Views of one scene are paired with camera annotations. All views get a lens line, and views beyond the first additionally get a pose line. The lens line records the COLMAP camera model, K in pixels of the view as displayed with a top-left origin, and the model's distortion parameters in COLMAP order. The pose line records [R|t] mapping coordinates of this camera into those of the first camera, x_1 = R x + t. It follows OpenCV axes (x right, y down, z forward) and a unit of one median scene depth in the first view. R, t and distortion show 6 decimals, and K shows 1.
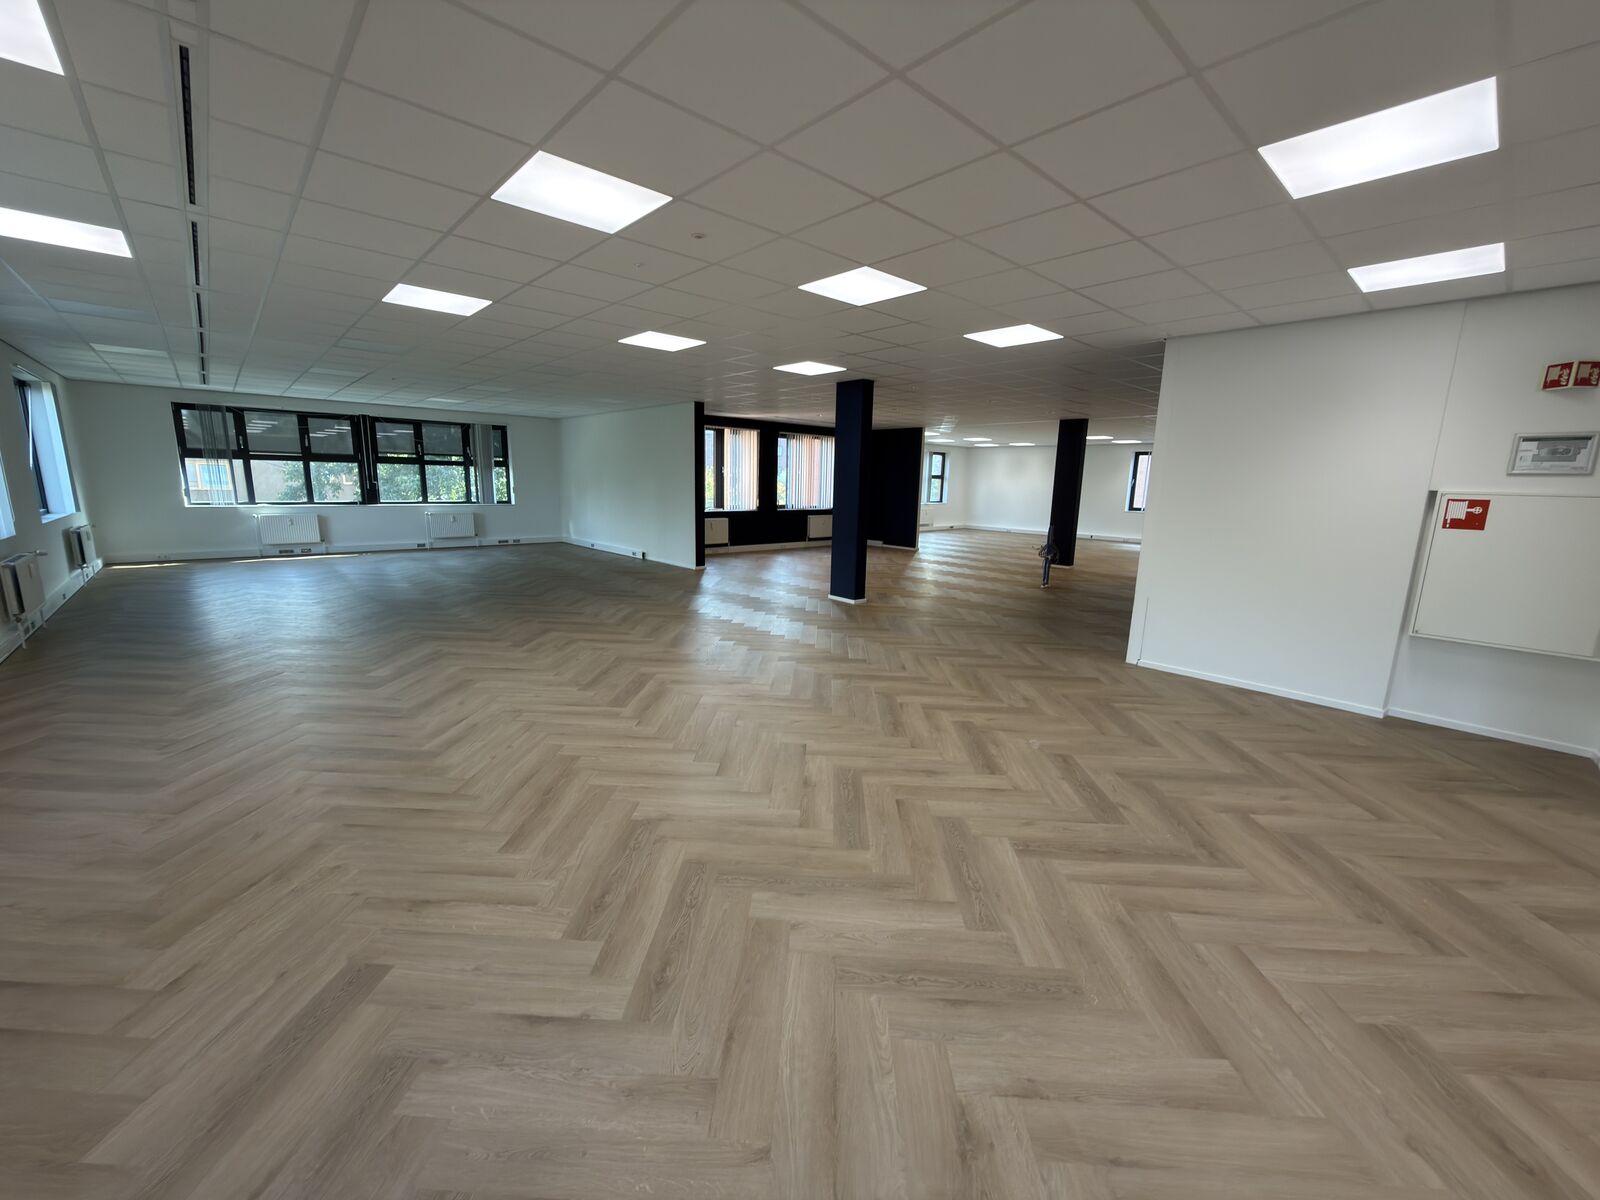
lens RADIAL K [[632.1, 0, 810.7], [0, 632.1, 606.3], [0, 0, 1]] dist [-0.000180, 0.000110]
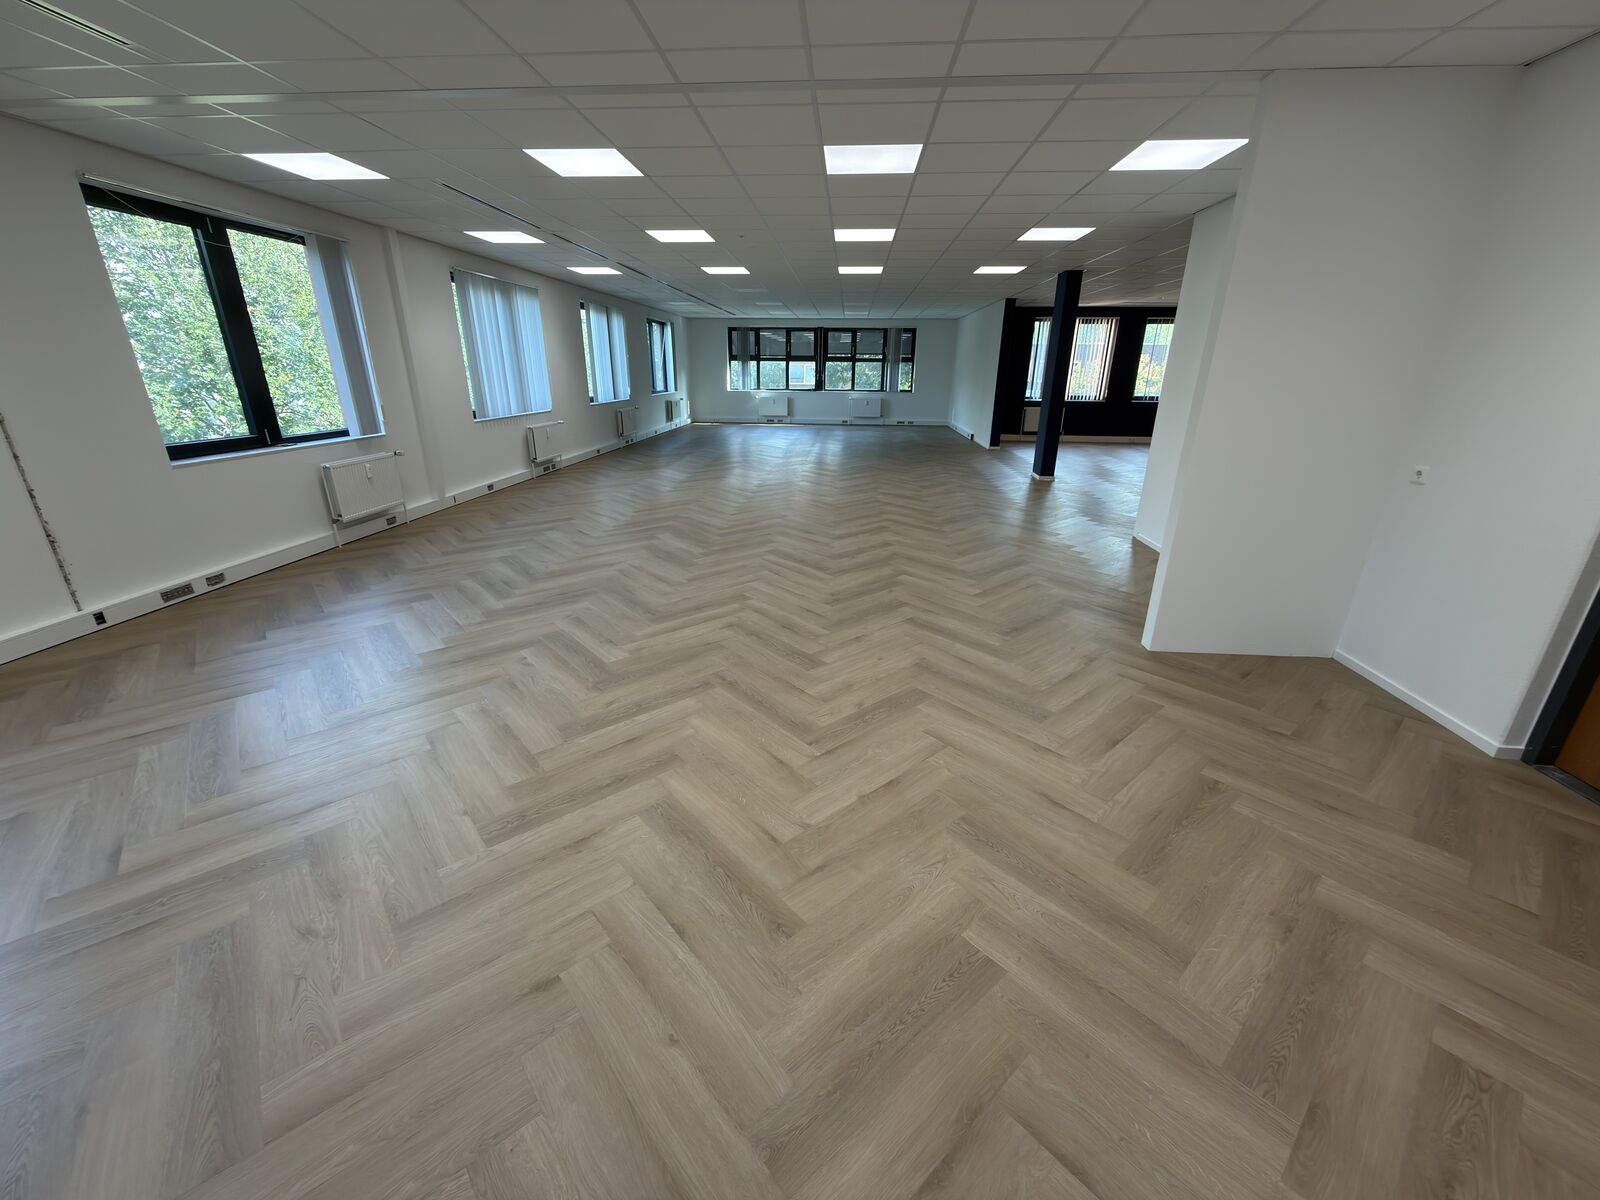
lens RADIAL K [[632.1, 0, 802.7], [0, 632.1, 605.2], [0, 0, 1]] dist [-0.000180, 0.000110]
pose [[0.688957, 0.239622, -0.684046, 0.421439], [-0.135008, 0.969679, 0.203702, 0.028760], [0.712117, -0.047990, 0.700418, -0.081909]]
